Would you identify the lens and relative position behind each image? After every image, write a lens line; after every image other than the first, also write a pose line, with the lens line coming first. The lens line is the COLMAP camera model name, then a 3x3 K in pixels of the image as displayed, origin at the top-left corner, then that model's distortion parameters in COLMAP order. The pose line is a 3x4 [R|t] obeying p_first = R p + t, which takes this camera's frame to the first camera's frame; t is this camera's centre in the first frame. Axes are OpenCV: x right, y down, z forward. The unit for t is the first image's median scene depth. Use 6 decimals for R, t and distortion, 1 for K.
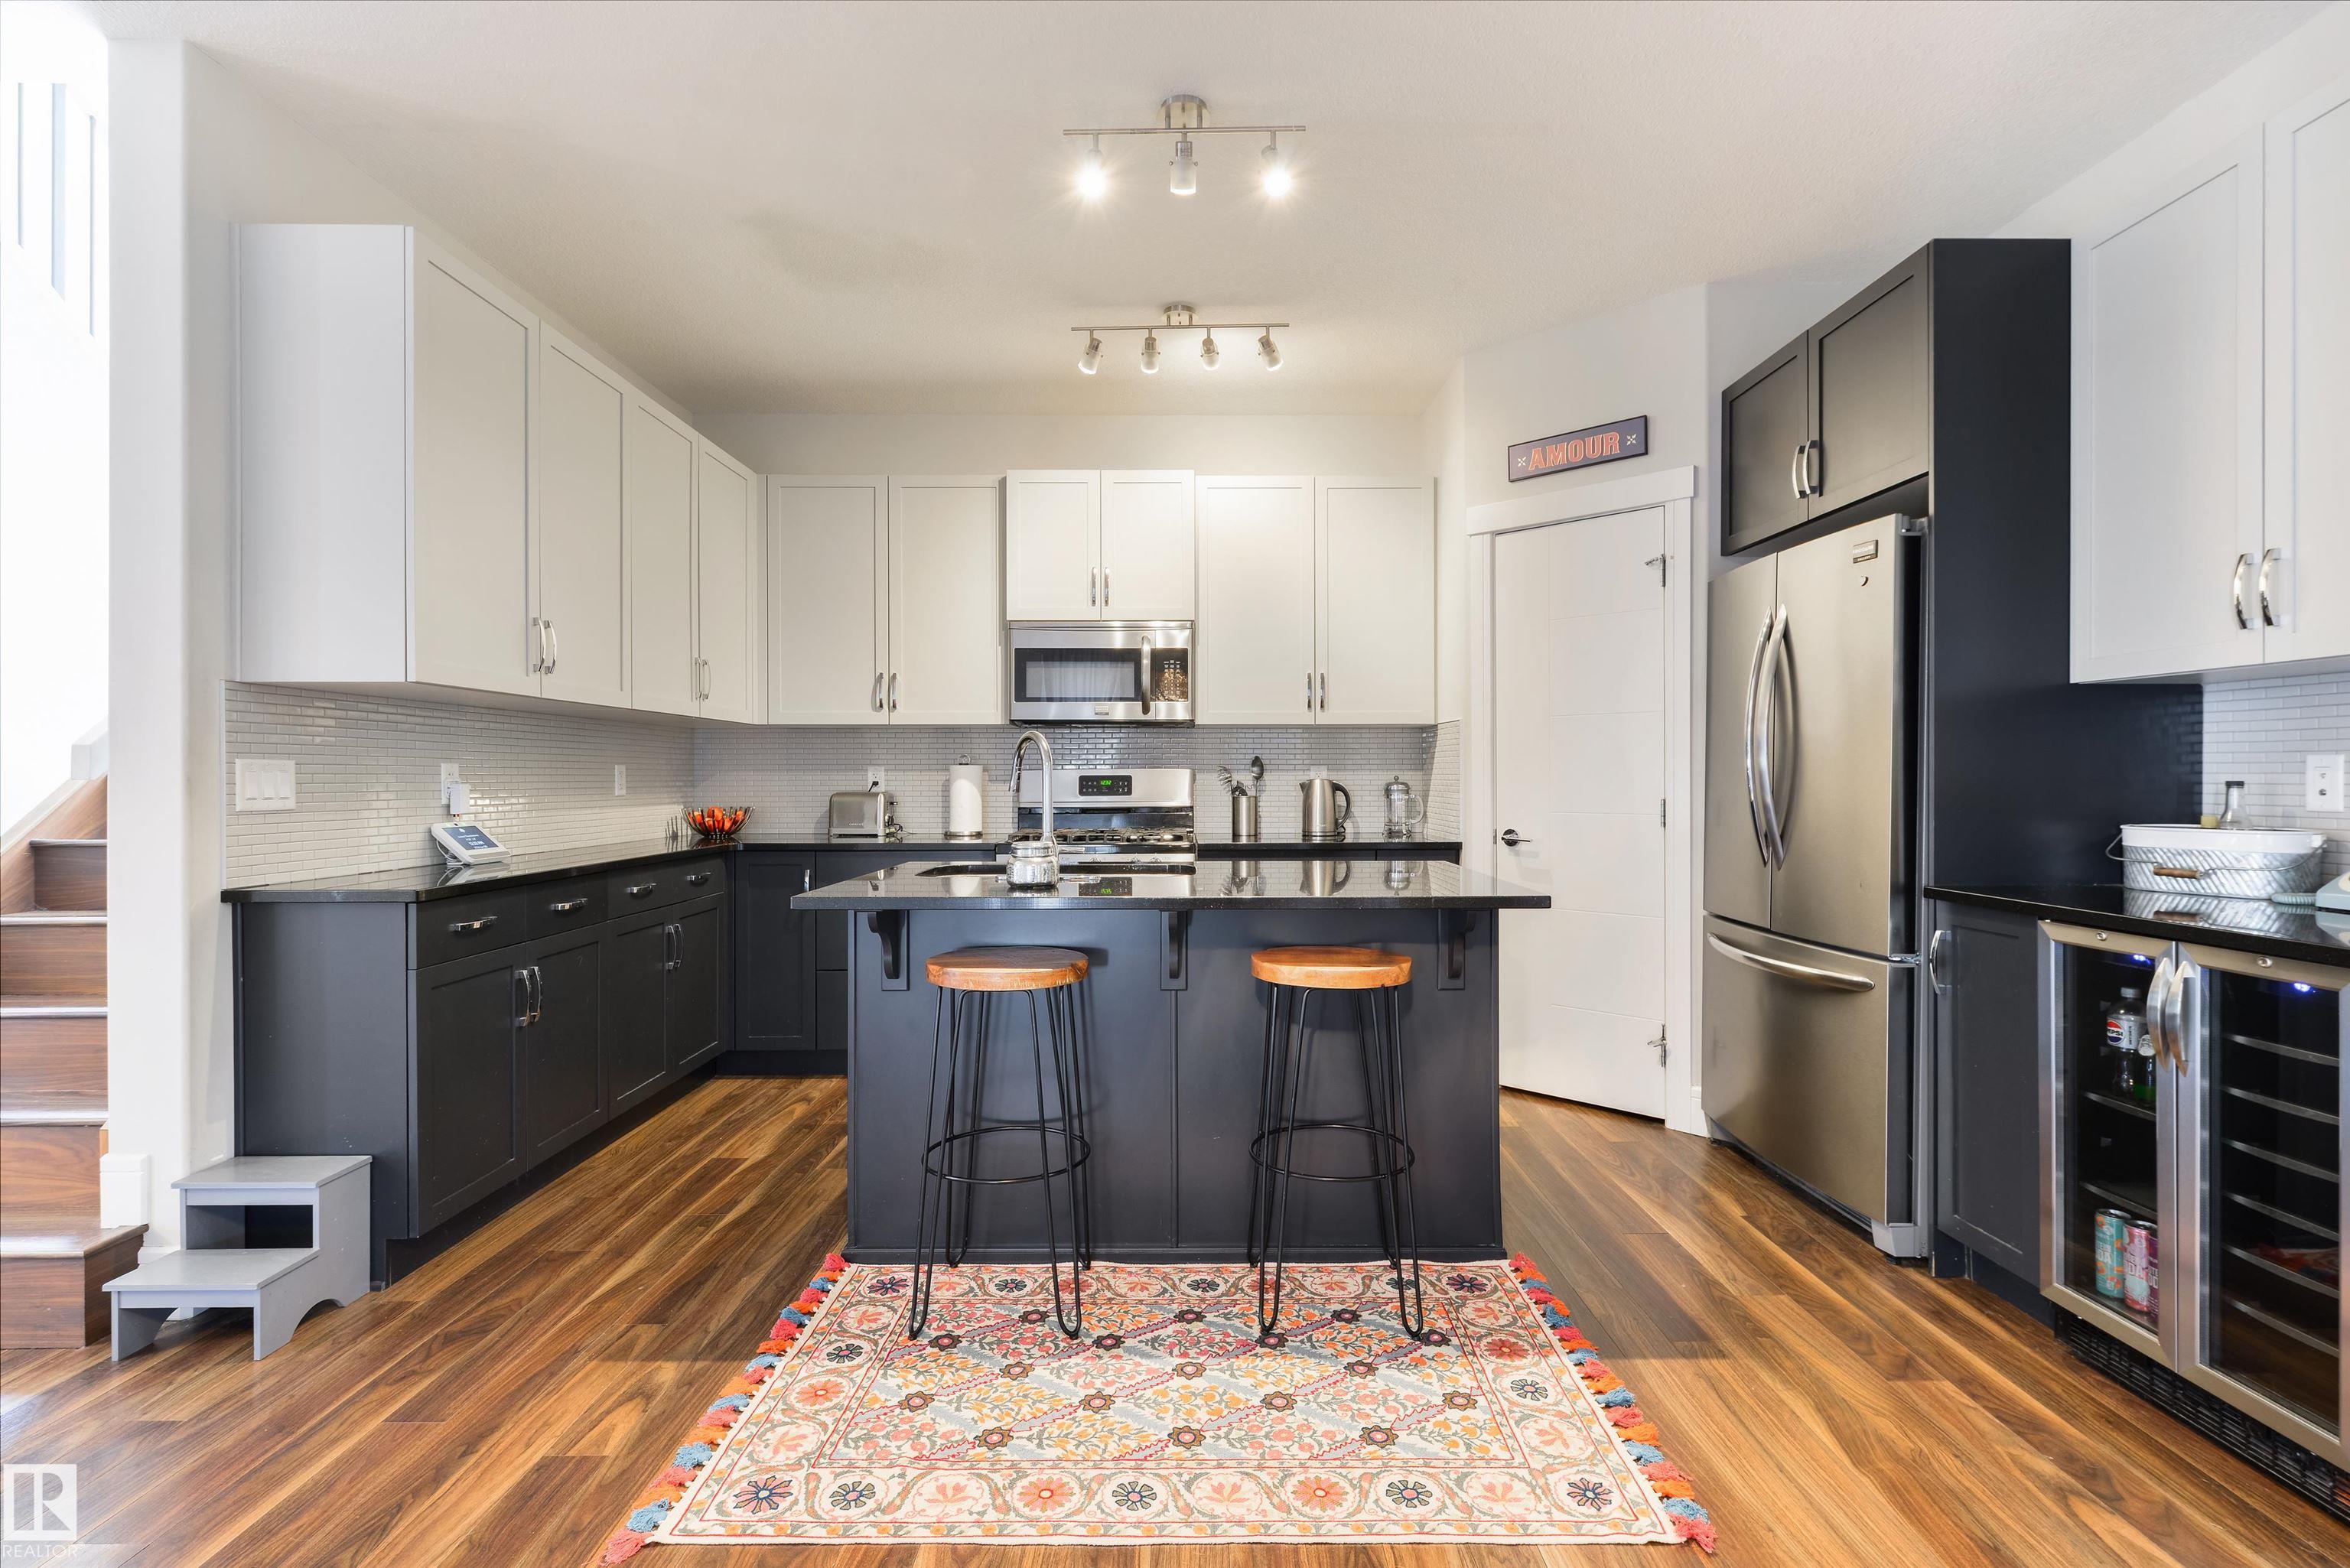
lens RADIAL K [[1097.9, 0, 1194.1], [0, 1097.9, 781.6], [0, 0, 1]] dist [0.001176, -0.000342]
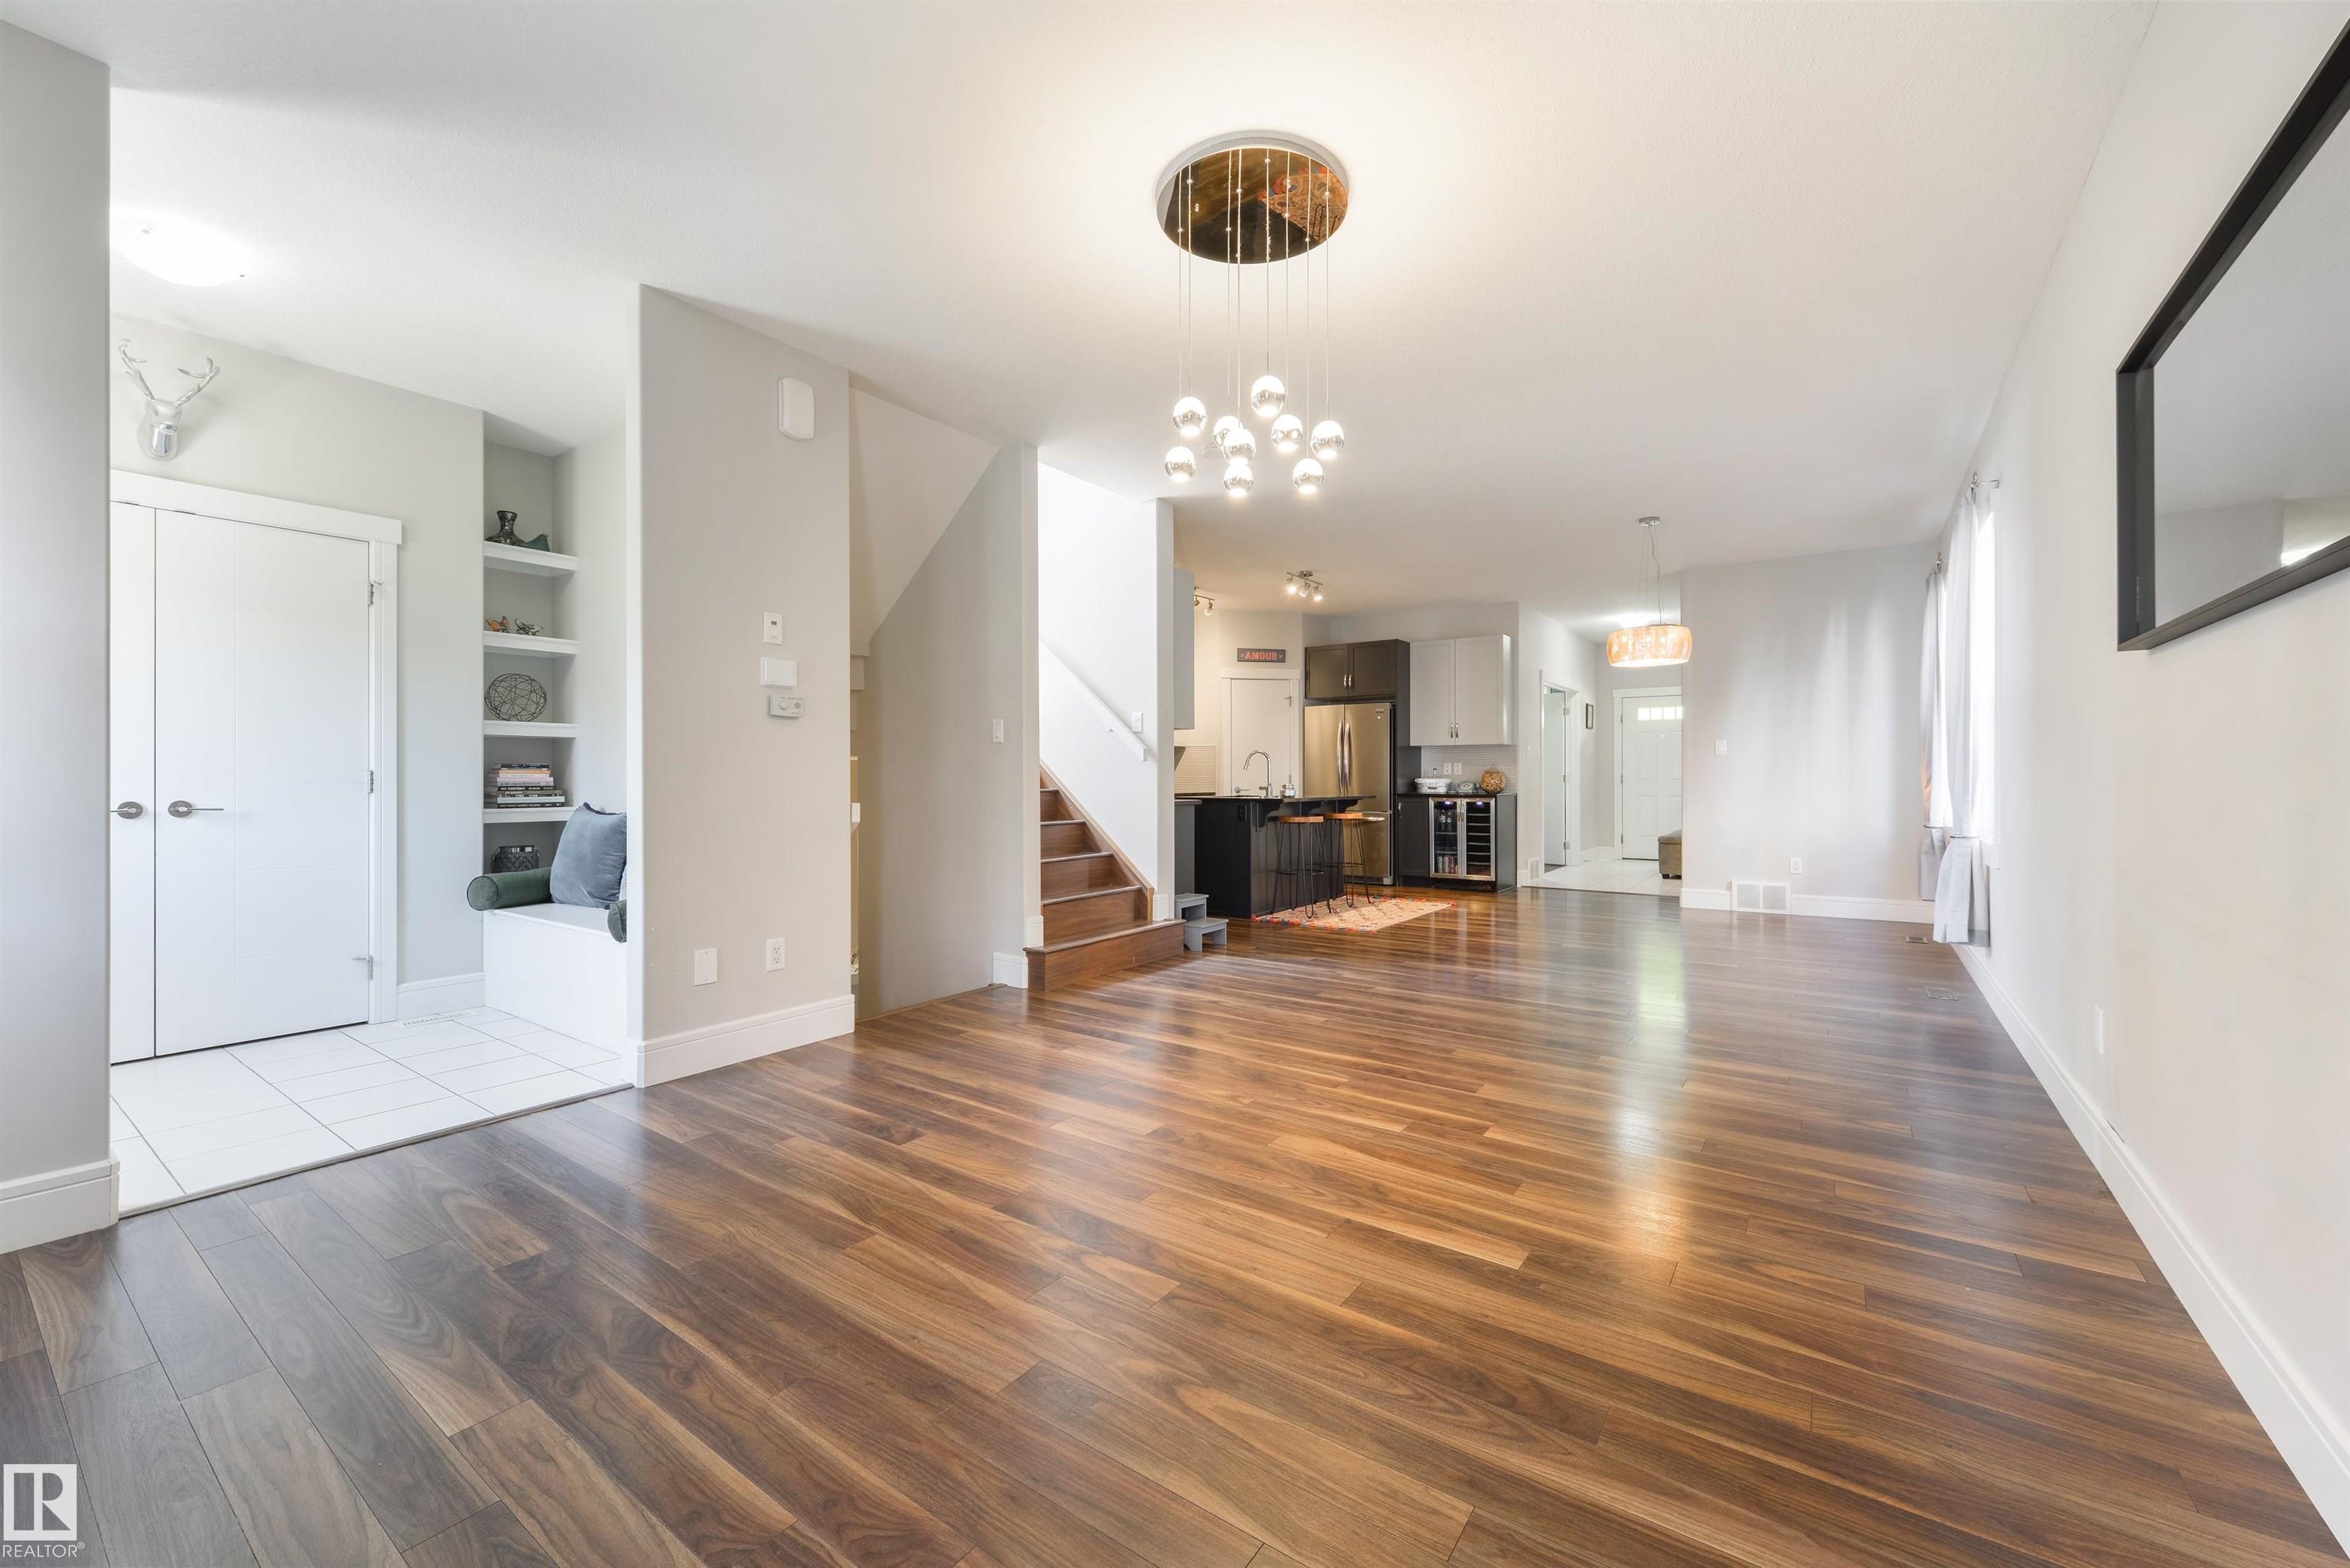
lens RADIAL K [[926.7, 0, 1184.4], [0, 926.7, 777.1], [0, 0, 1]] dist [-0.000610, -0.000186]
pose [[0.586124, 0.001537, 0.810220, -2.179963], [0.002277, 0.999991, -0.003544, 0.035688], [-0.810218, 0.003922, 0.586115, -0.336501]]
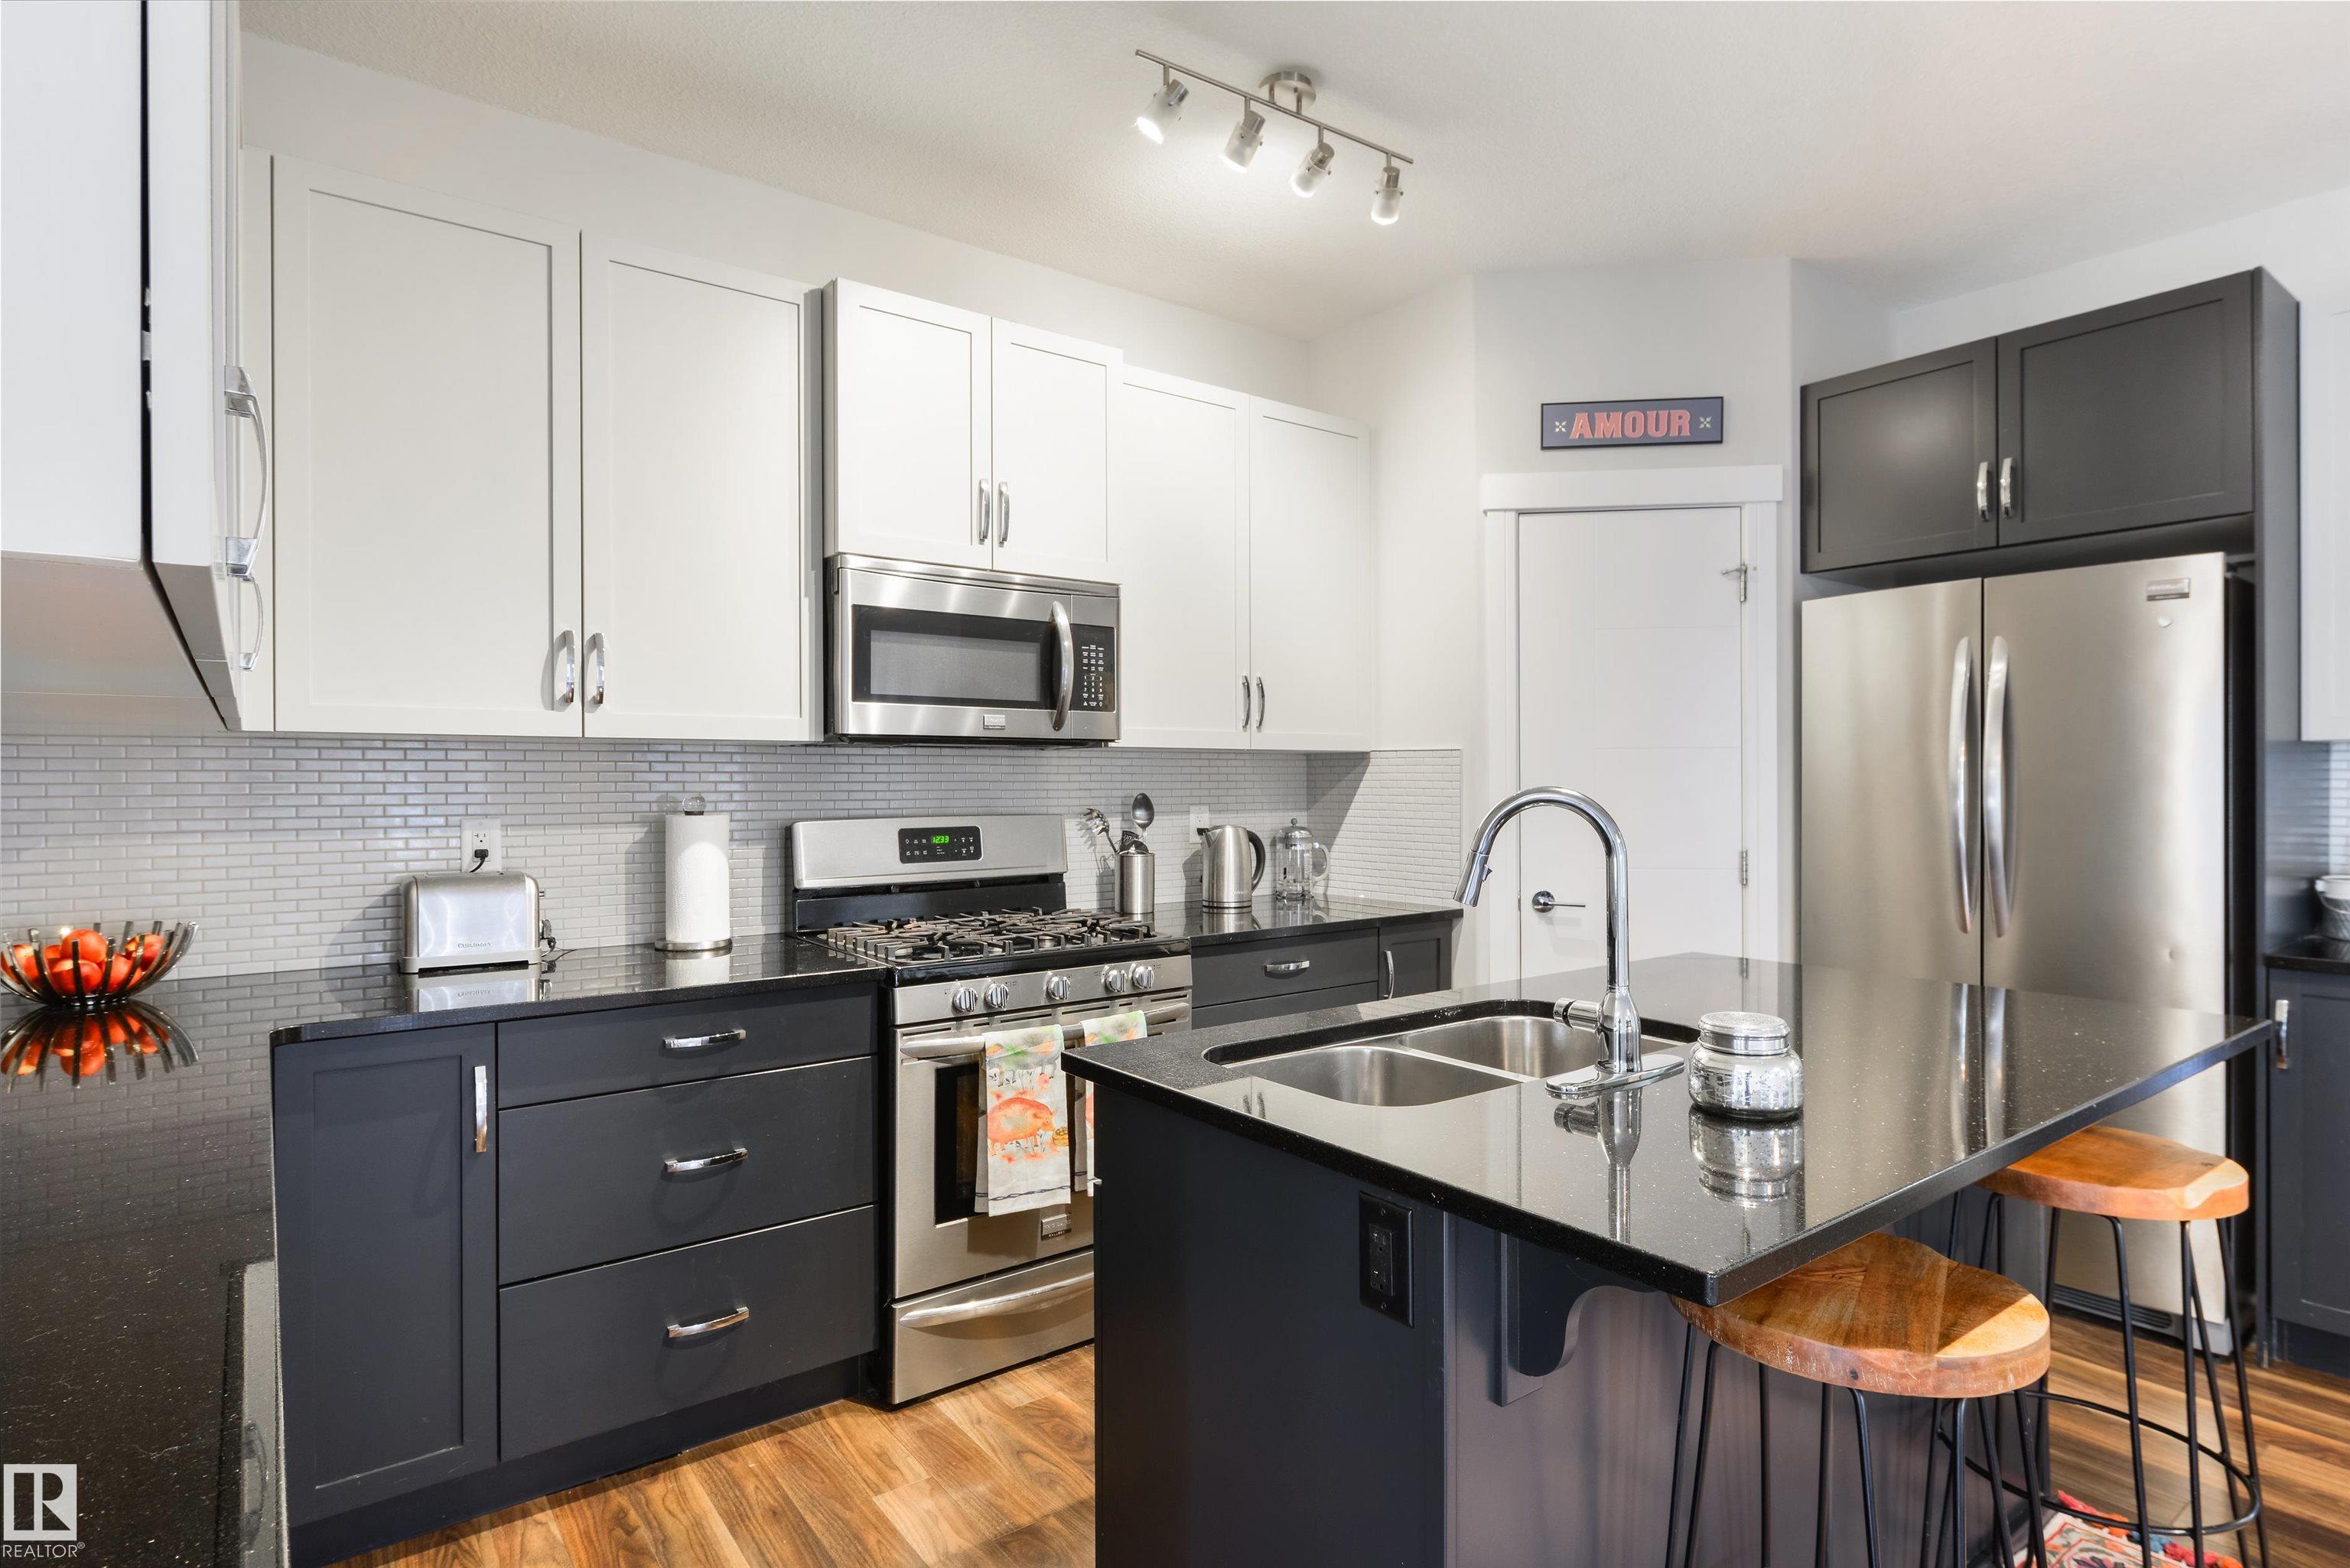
lens RADIAL K [[1207.1, 0, 1192.1], [0, 1207.1, 781.4], [0, 0, 1]] dist [-0.000593, -0.000158]
pose [[0.800955, -0.001128, 0.598723, -0.557744], [0.003980, 0.999986, -0.003440, -0.042696], [-0.598711, 0.005138, 0.800949, 0.593144]]
